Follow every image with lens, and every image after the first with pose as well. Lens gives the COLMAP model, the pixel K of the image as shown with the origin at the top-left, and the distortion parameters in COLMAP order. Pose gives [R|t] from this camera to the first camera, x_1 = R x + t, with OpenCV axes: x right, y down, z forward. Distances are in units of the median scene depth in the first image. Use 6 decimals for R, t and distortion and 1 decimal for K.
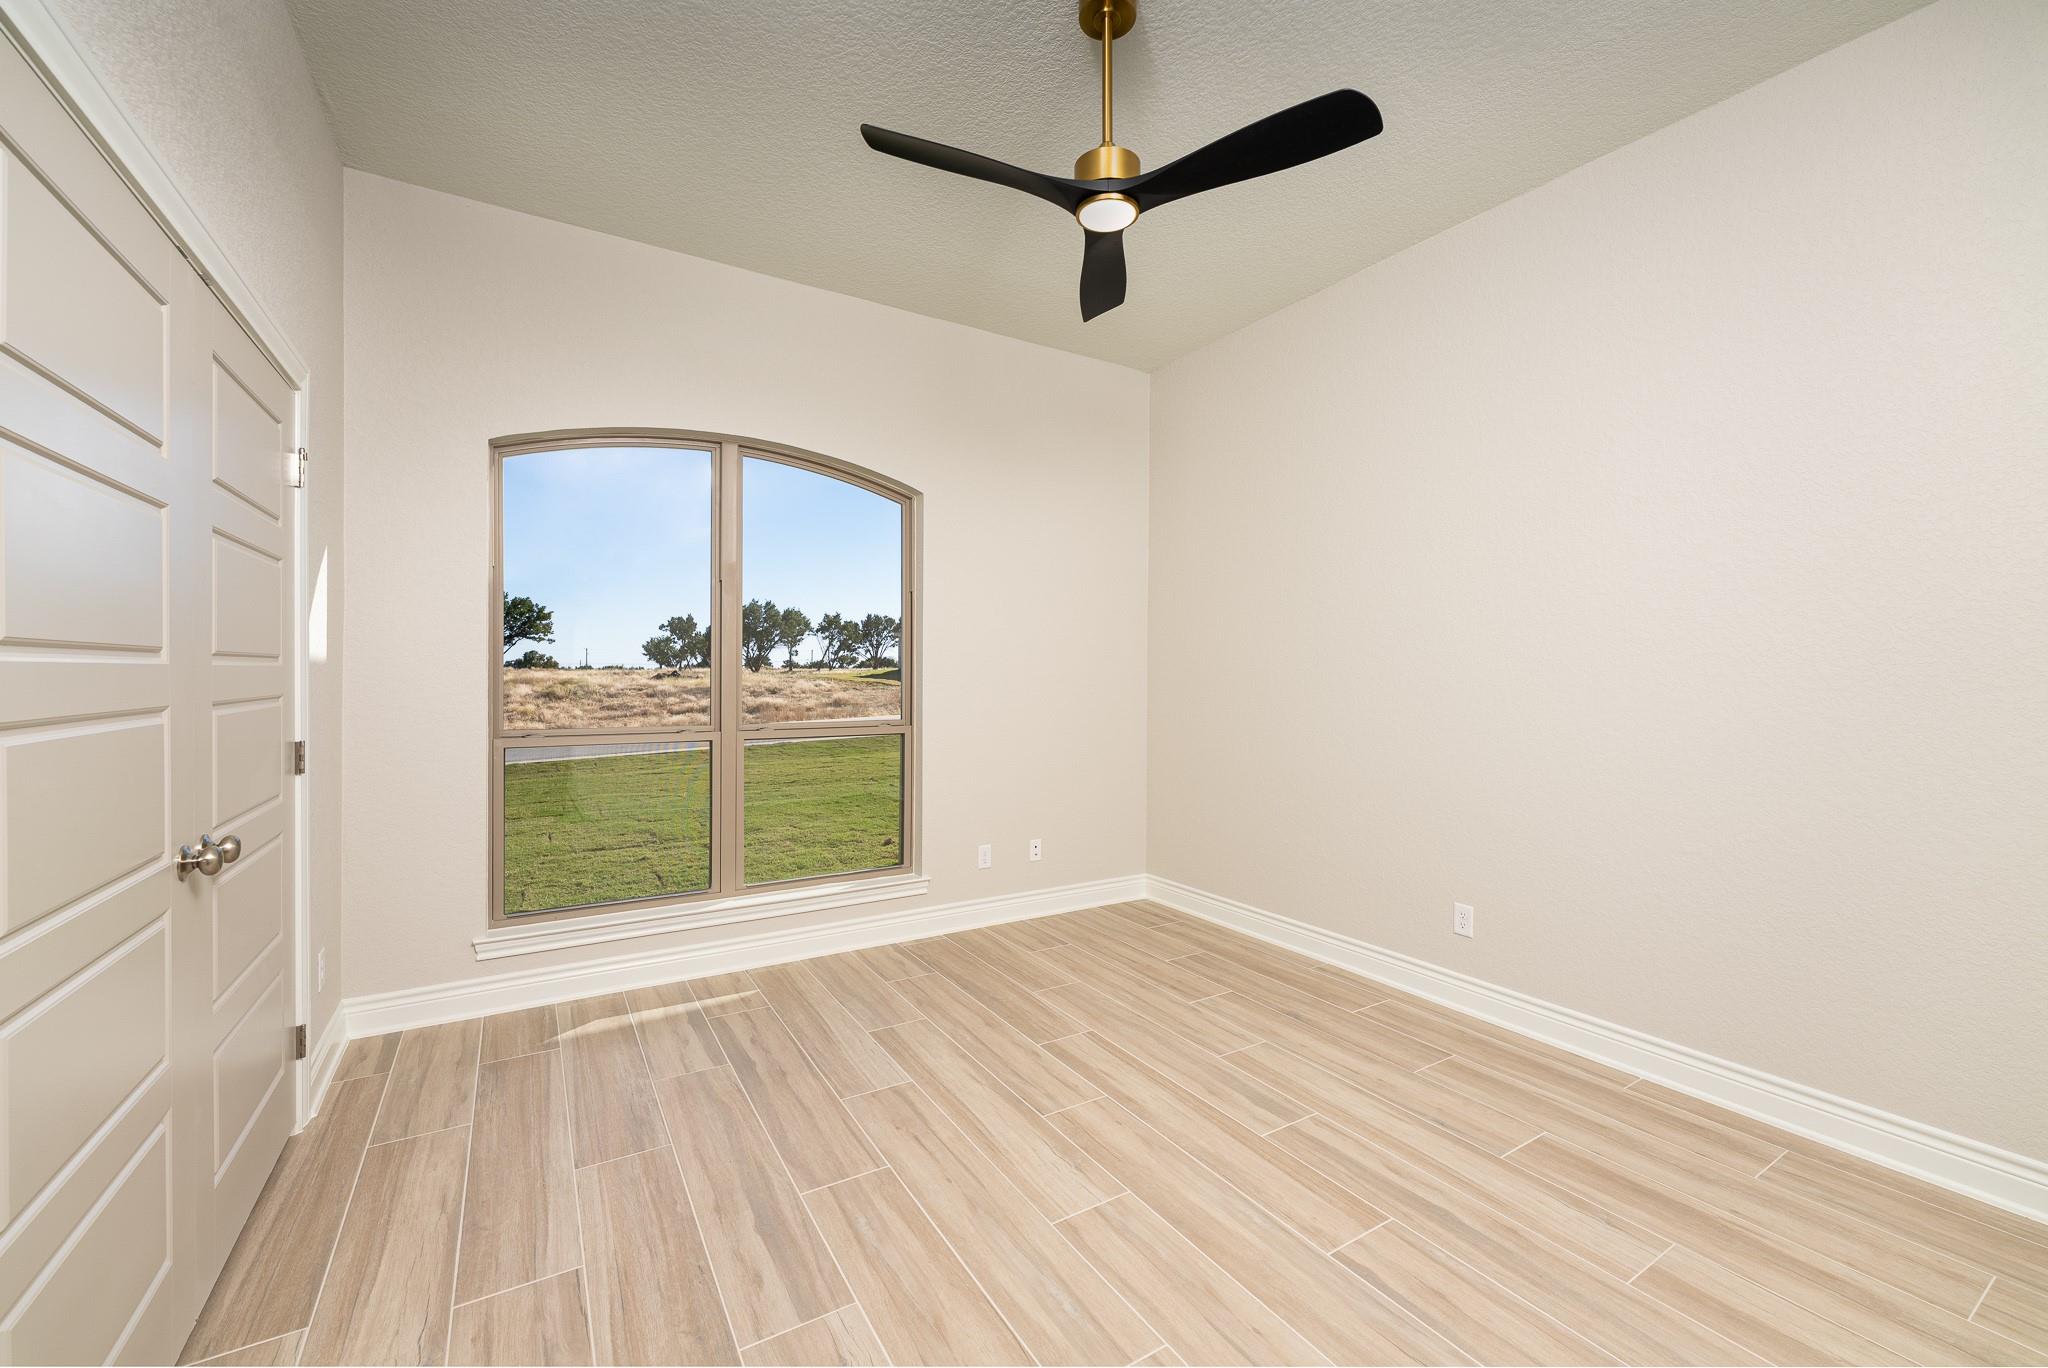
lens RADIAL K [[827.7, 0, 1022.3], [0, 827.7, 677.5], [0, 0, 1]] dist [-0.000510, -0.000414]
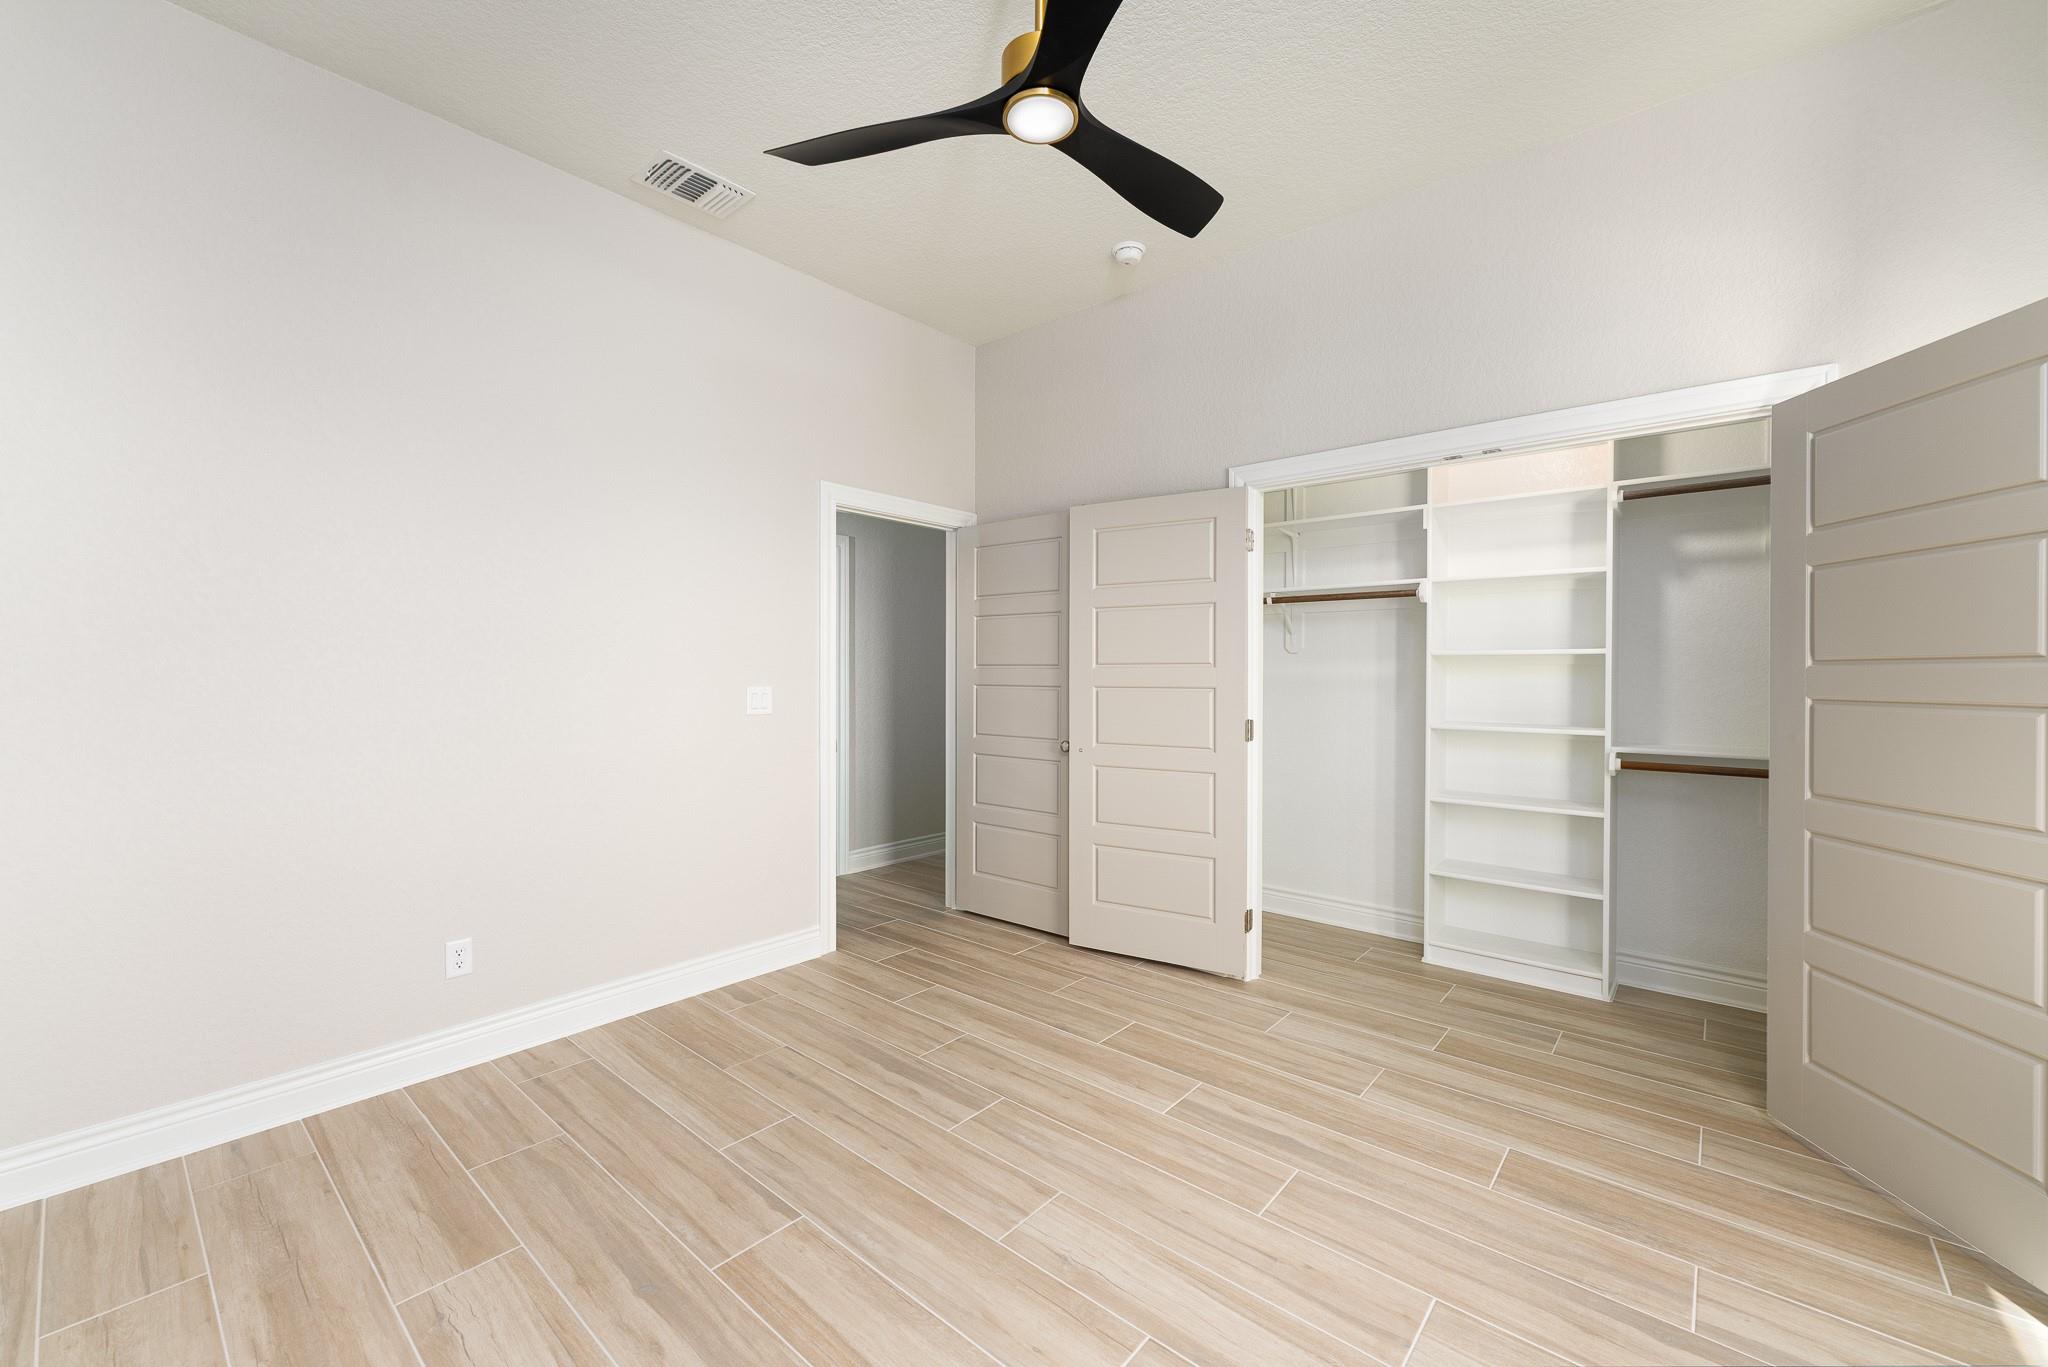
lens RADIAL K [[827.7, 0, 1025.8], [0, 827.7, 678.9], [0, 0, 1]] dist [-0.000510, -0.000414]
pose [[-0.952584, -0.008207, -0.304167, 0.408811], [-0.011437, 0.999896, 0.008838, -0.003393], [0.304062, 0.011898, -0.952578, 1.999724]]
